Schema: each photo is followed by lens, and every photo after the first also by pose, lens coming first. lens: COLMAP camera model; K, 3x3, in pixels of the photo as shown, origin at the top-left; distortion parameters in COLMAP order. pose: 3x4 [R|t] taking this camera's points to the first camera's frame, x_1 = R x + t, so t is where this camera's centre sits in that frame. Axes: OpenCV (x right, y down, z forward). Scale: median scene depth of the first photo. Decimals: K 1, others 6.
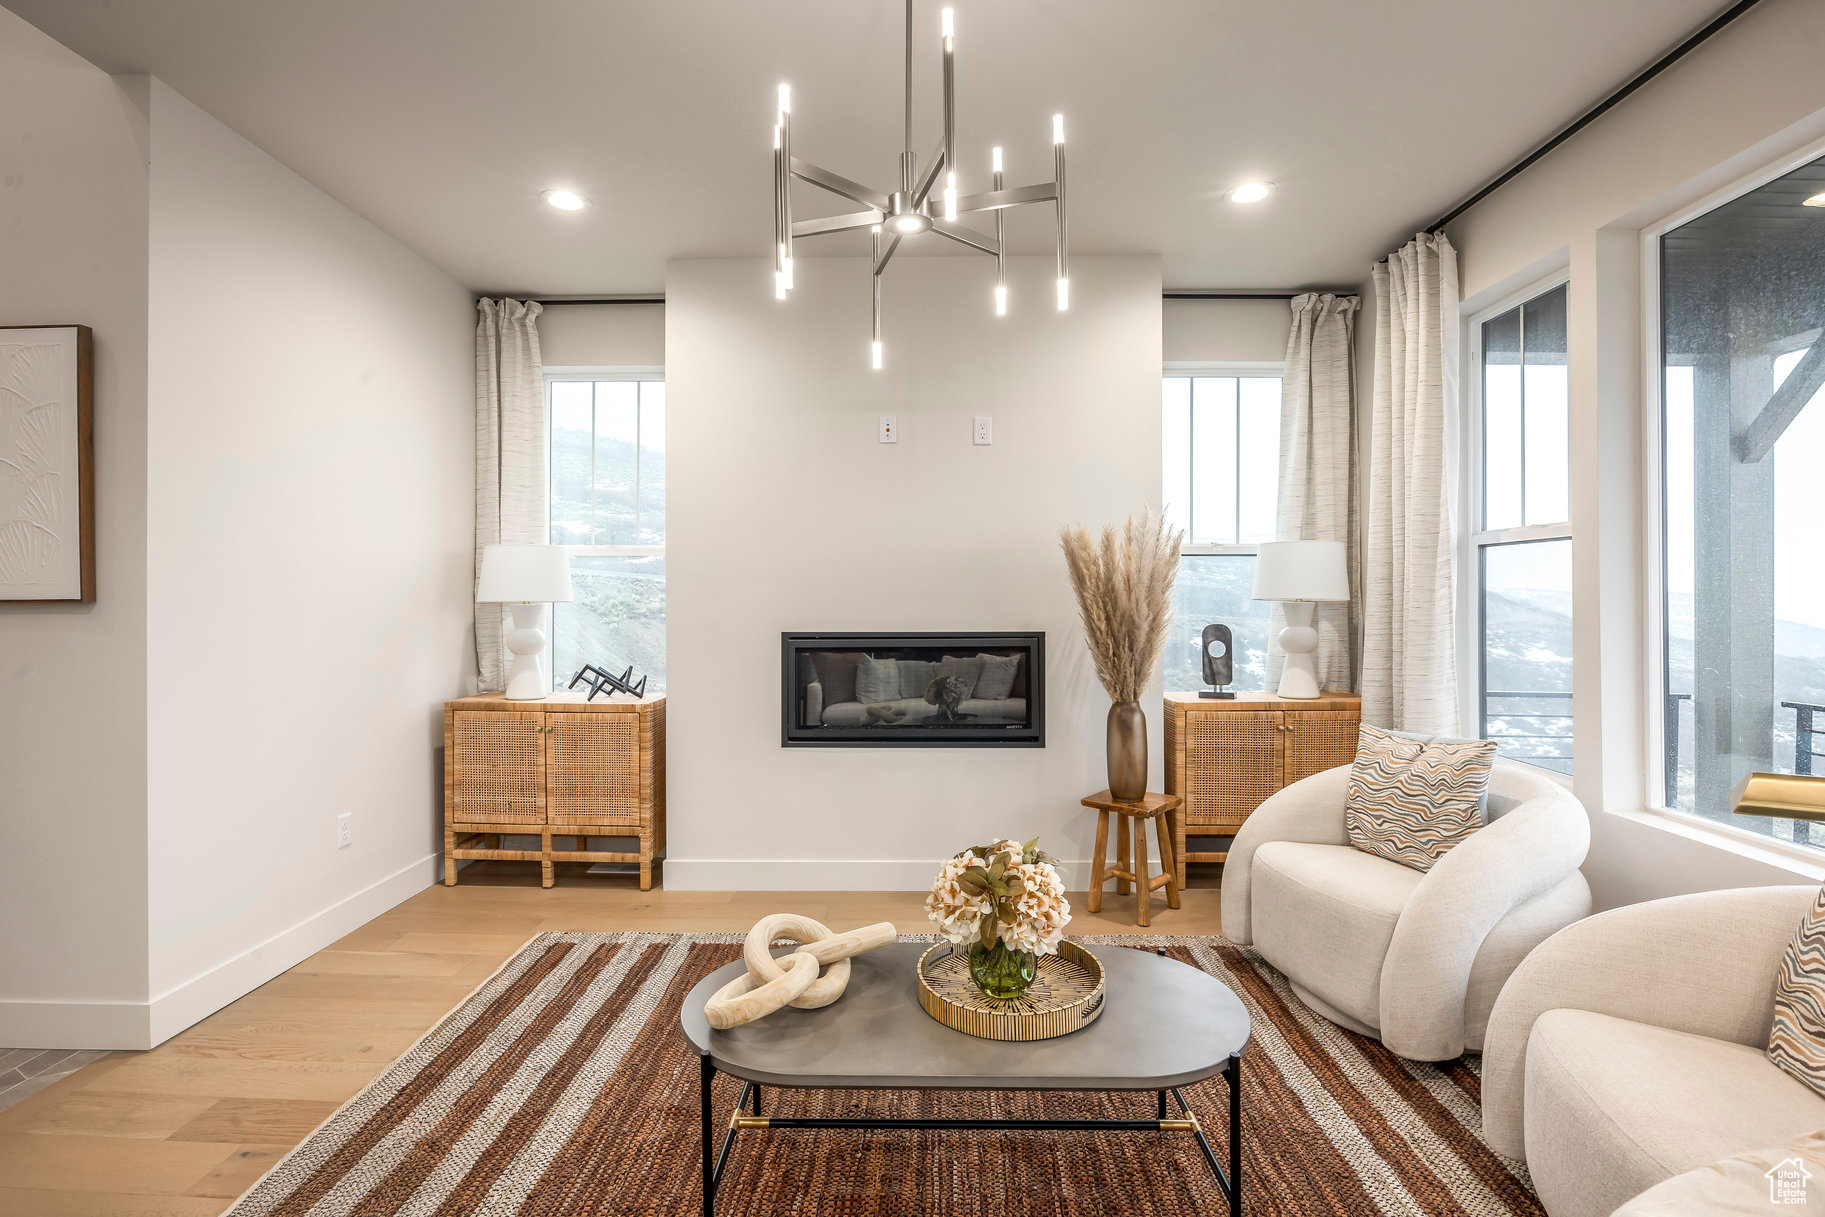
lens RADIAL K [[856.8, 0, 908.3], [0, 856.8, 593.3], [0, 0, 1]] dist [-0.003047, -0.000682]
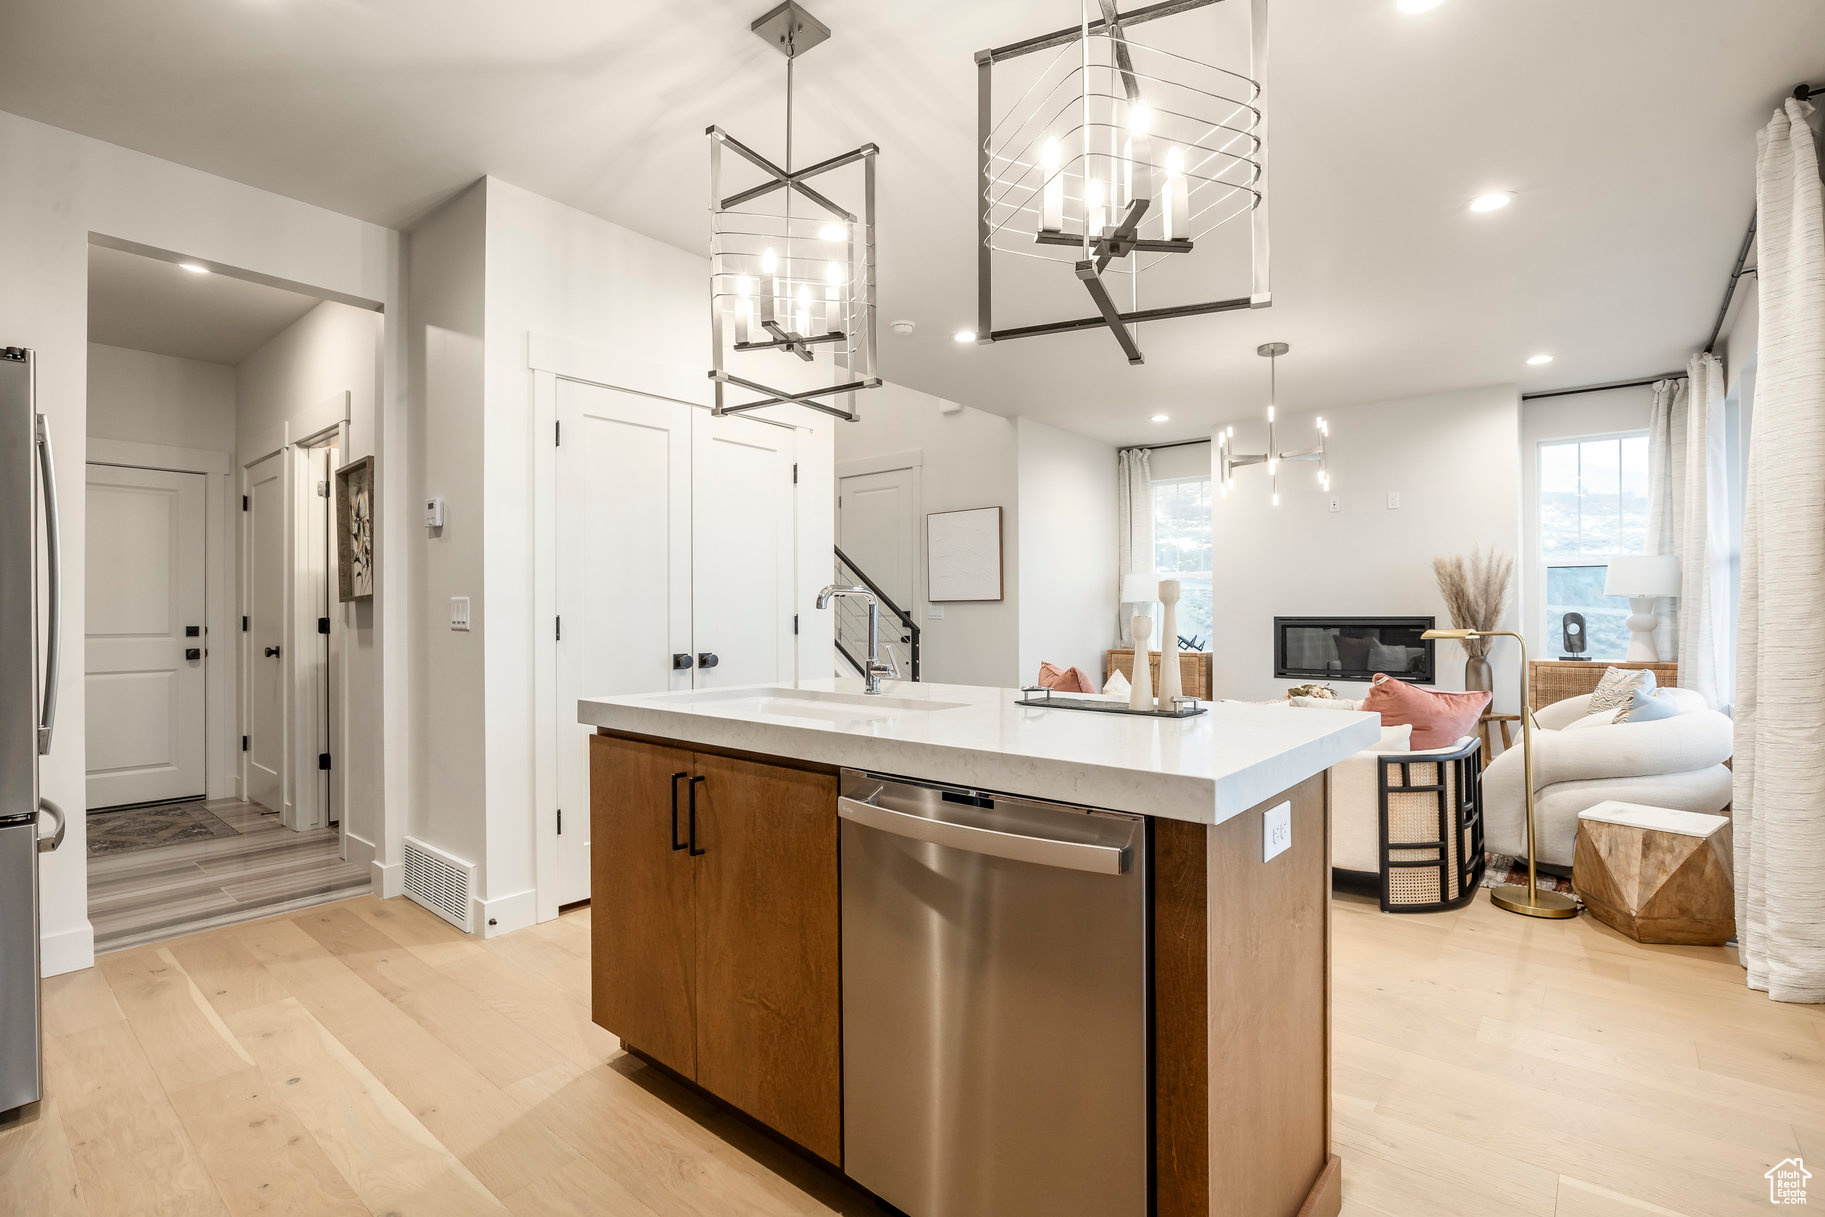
lens RADIAL K [[856.8, 0, 909.8], [0, 856.8, 603.6], [0, 0, 1]] dist [-0.003047, -0.000682]
pose [[0.774643, -0.006939, -0.632361, 0.409029], [0.005676, 0.999976, -0.004019, 0.019662], [0.632373, -0.000476, 0.774664, -0.927526]]
